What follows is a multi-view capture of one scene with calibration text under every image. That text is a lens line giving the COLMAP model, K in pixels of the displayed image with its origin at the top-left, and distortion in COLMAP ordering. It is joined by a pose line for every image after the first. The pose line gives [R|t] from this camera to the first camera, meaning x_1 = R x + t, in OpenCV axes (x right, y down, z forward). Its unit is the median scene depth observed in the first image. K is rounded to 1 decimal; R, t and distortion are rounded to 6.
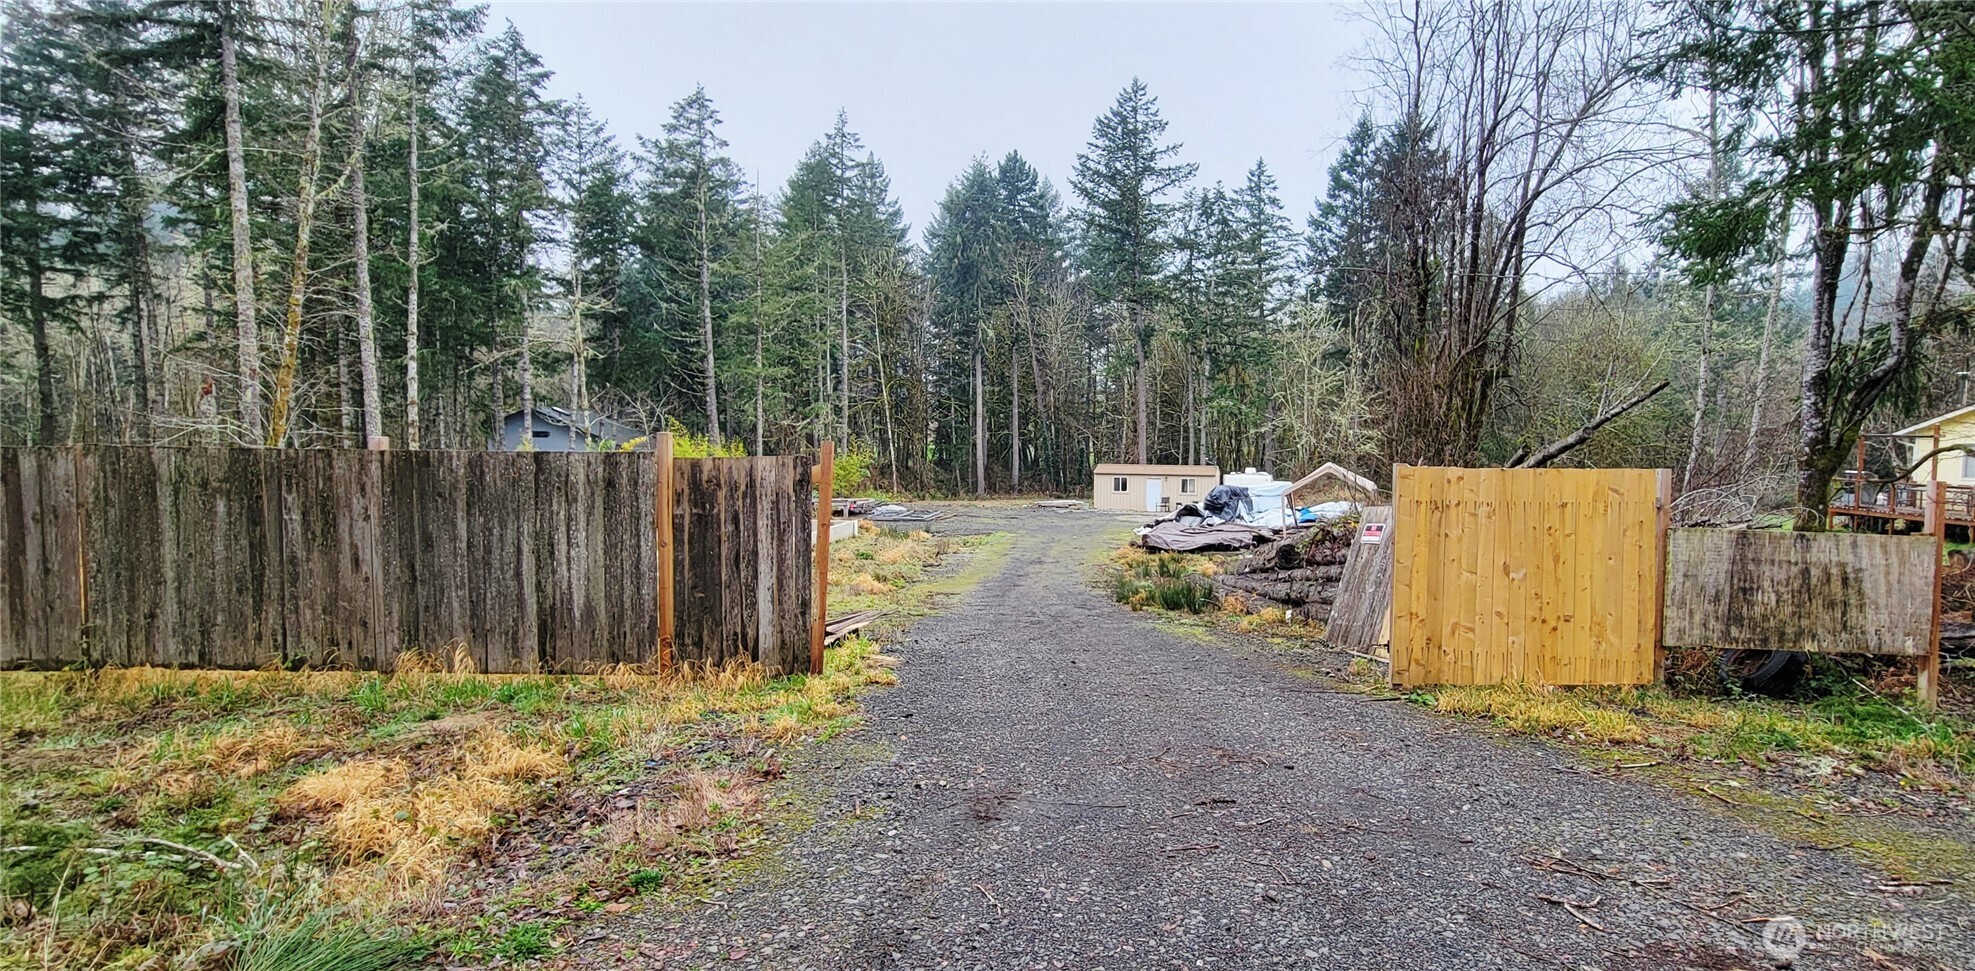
lens RADIAL K [[848.2, 0, 1069.3], [0, 848.2, 489.0], [0, 0, 1]] dist [0.000550, 0.000024]
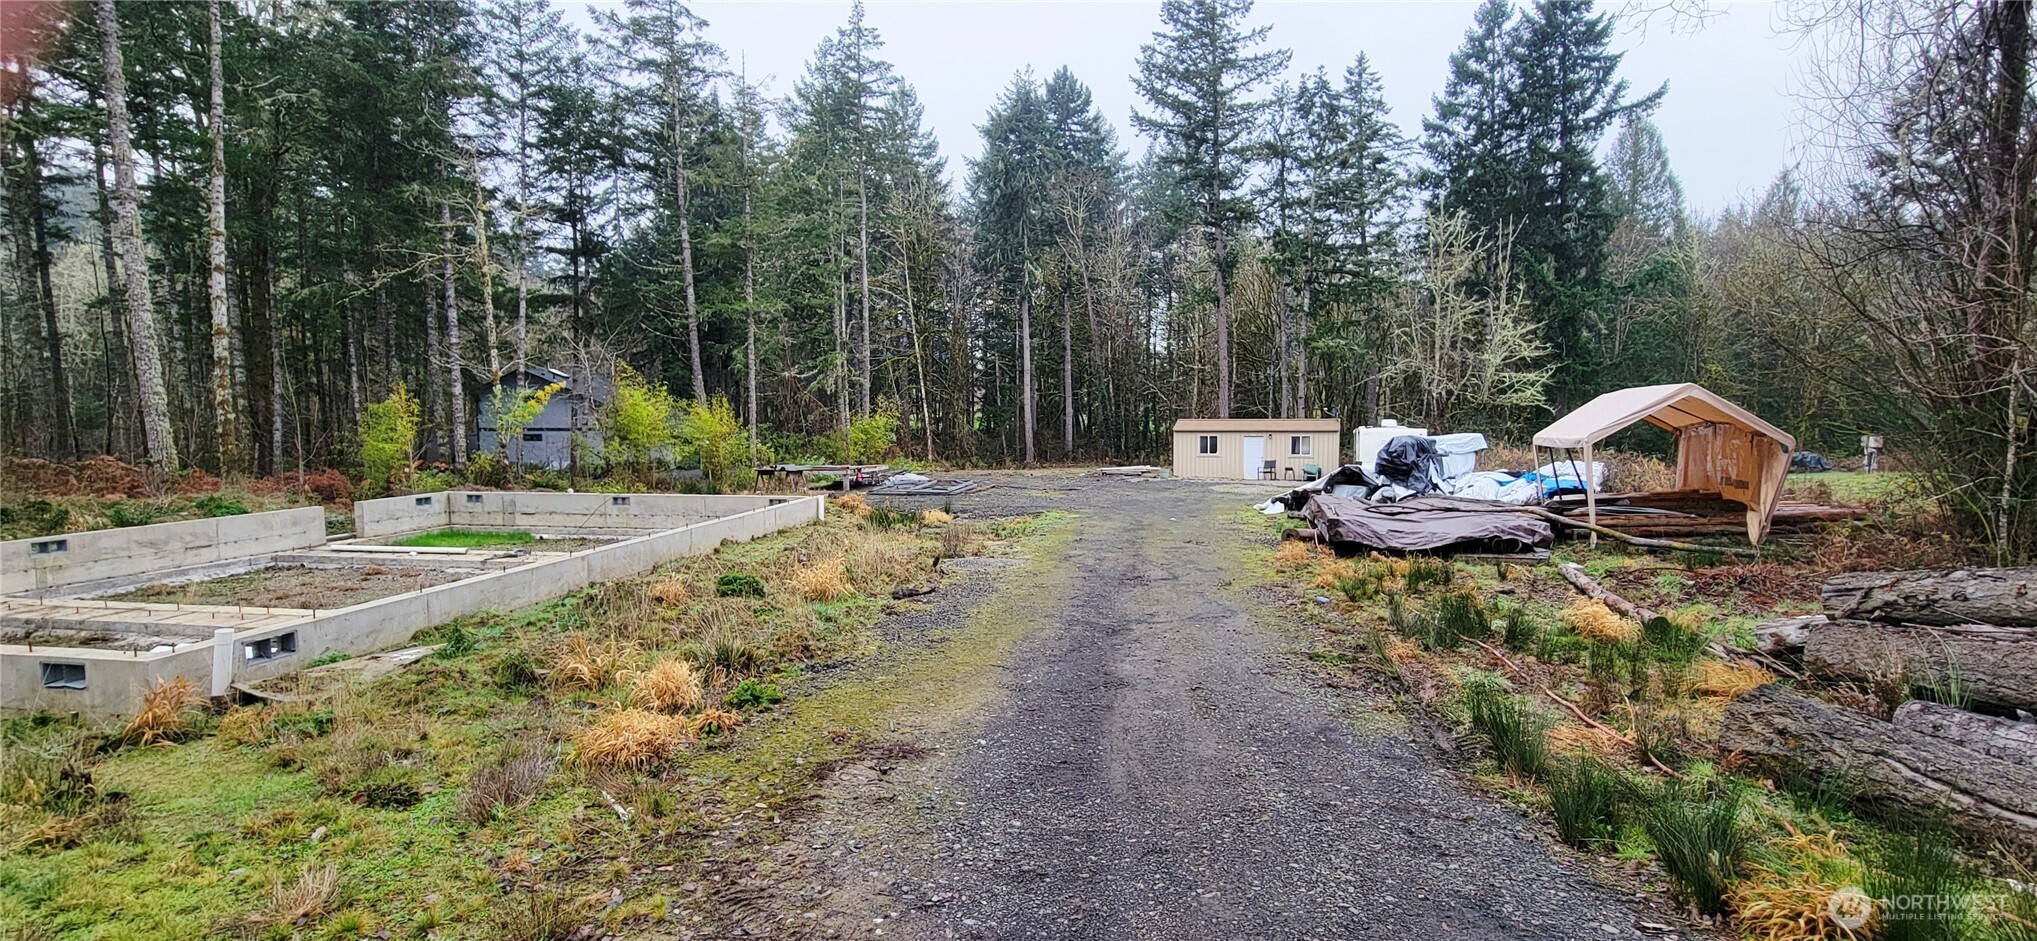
lens RADIAL K [[842.9, 0, 1018.5], [0, 842.9, 470.5], [0, 0, 1]] dist [-0.003367, -0.000190]
pose [[0.992759, -0.010220, -0.119688, -0.014806], [0.011600, 0.999874, 0.010841, 0.005559], [0.119562, -0.012151, 0.992752, 0.166088]]
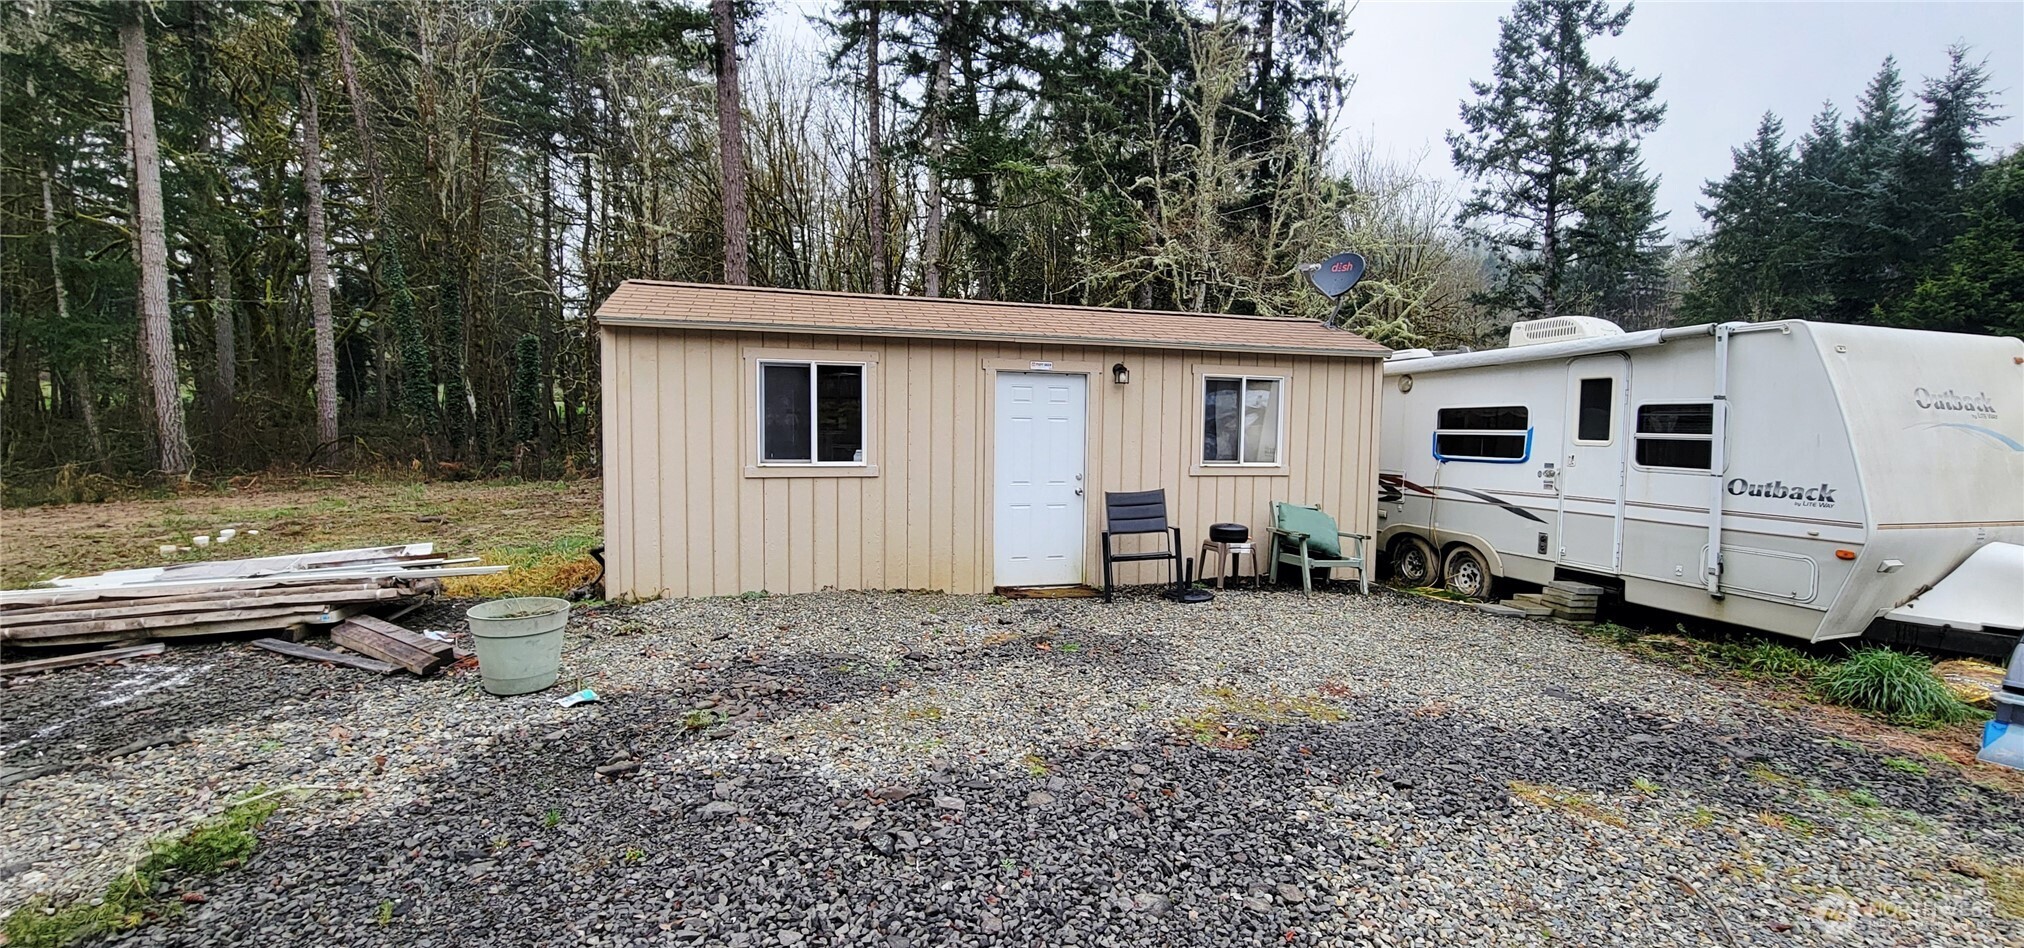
lens RADIAL K [[841.2, 0, 982.9], [0, 841.2, 477.8], [0, 0, 1]] dist [0.002153, -0.003052]
pose [[0.876341, -0.031014, 0.480693, 0.012968], [0.014874, 0.999192, 0.037351, 0.000623], [-0.481462, -0.025582, 0.876093, 0.652387]]
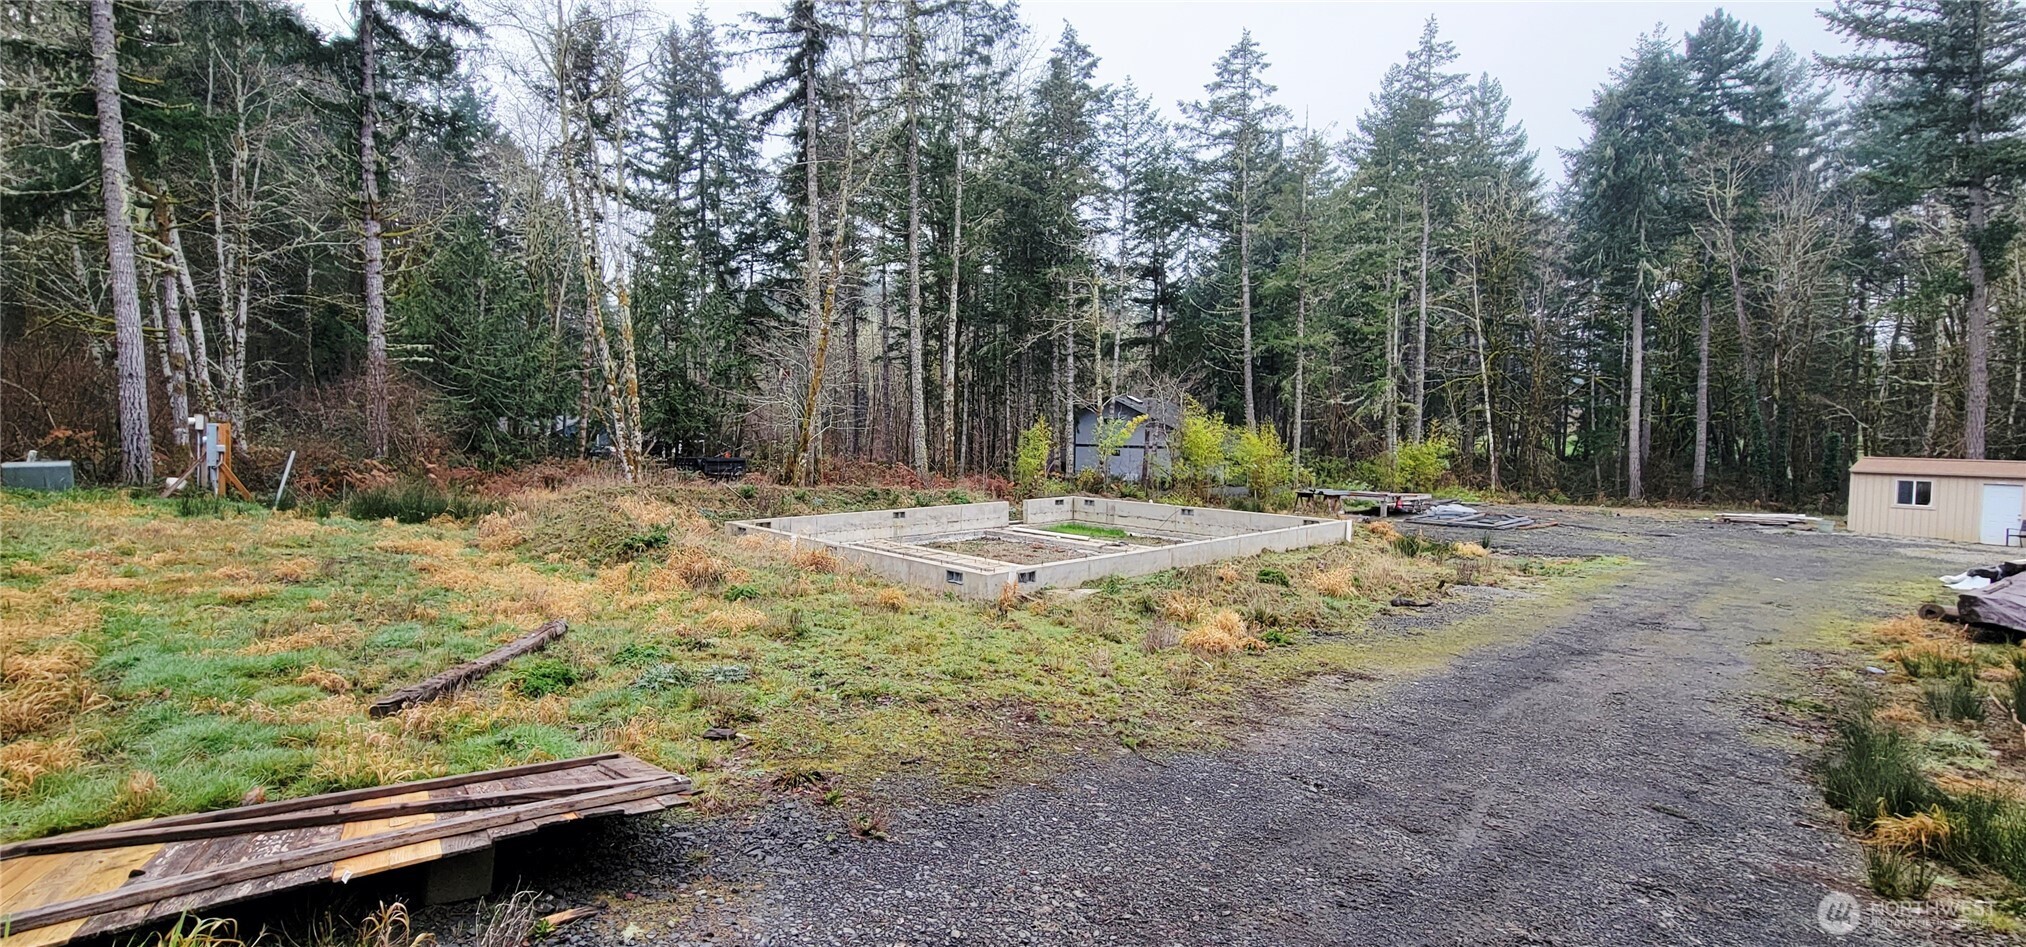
lens RADIAL K [[842.0, 0, 983.9], [0, 842.0, 477.3], [0, 0, 1]] dist [0.002153, -0.003052]
pose [[0.708617, 0.034414, -0.704753, 0.011103], [-0.039155, 0.999189, 0.009422, 0.002501], [0.704506, 0.020918, 0.709390, 0.113804]]
